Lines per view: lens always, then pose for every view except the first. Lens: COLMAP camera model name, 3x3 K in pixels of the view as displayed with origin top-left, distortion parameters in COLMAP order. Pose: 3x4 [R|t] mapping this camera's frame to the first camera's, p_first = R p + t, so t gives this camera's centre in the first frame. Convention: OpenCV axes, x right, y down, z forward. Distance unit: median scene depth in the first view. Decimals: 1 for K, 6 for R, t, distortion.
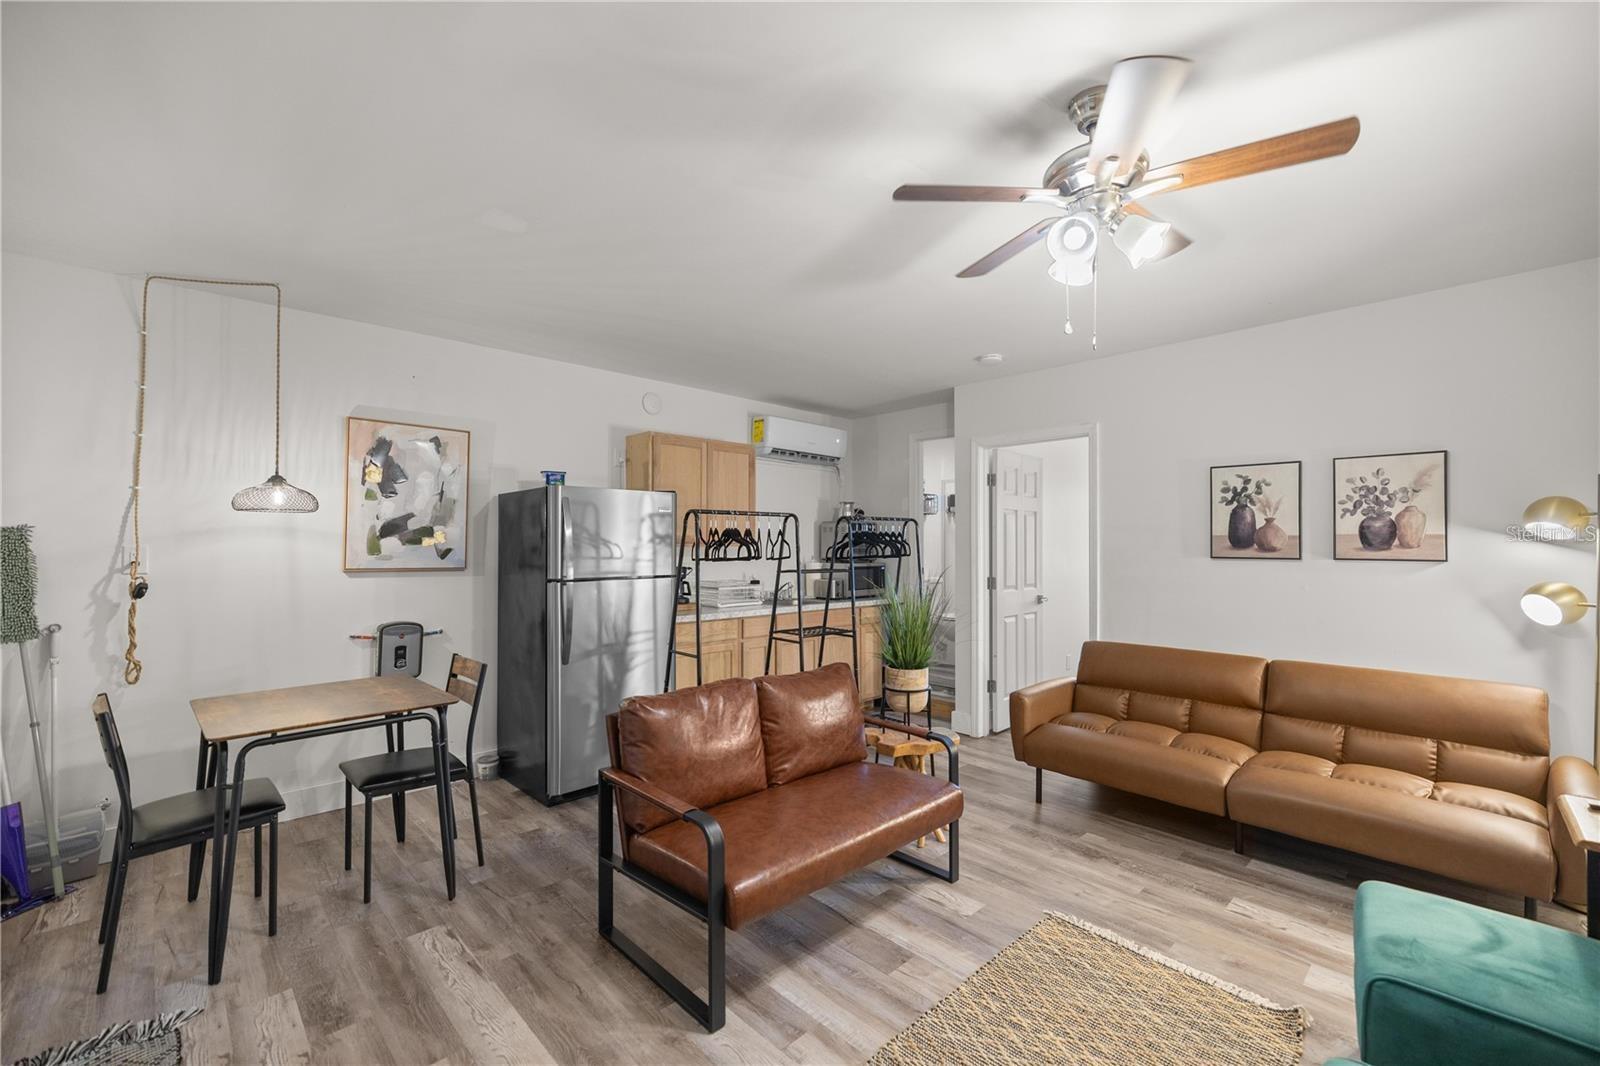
lens RADIAL K [[690.2, 0, 795.8], [0, 690.2, 535.5], [0, 0, 1]] dist [-0.005294, -0.000702]
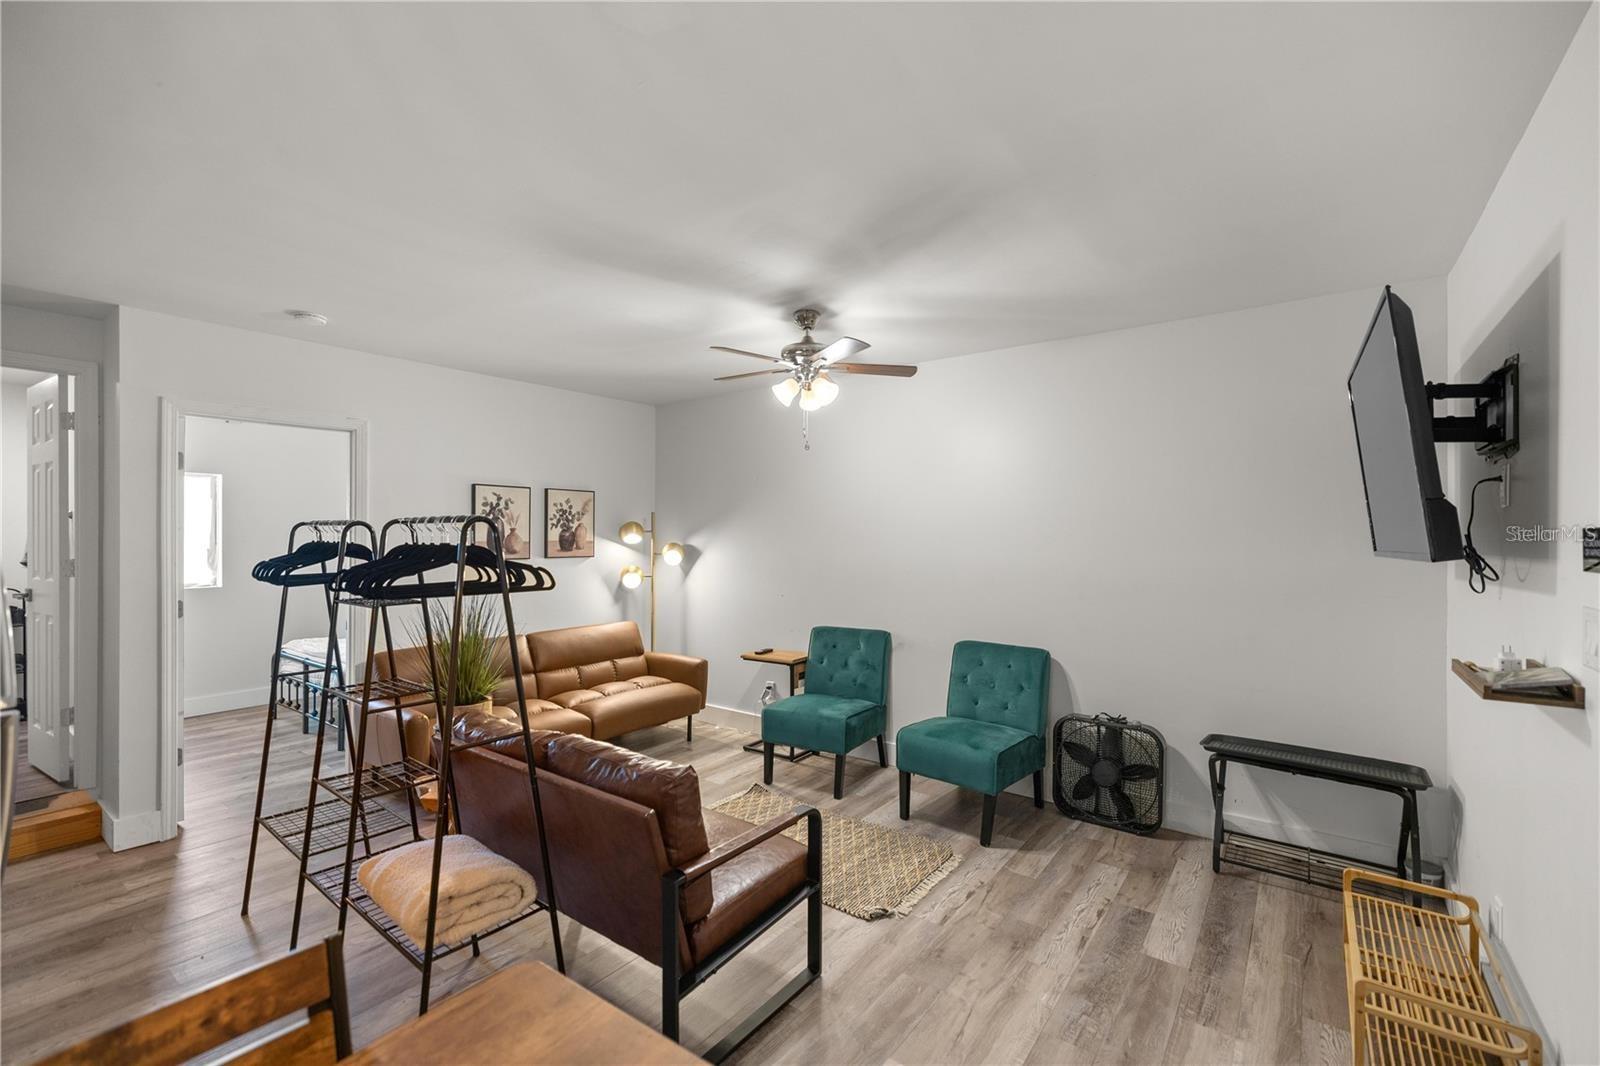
lens RADIAL K [[690.2, 0, 792.6], [0, 690.2, 538.3], [0, 0, 1]] dist [-0.005294, -0.000702]
pose [[-0.182504, 0.001659, 0.983204, -0.762924], [-0.005977, 0.999978, -0.002797, -0.005834], [-0.983187, -0.006387, -0.182490, 0.765499]]
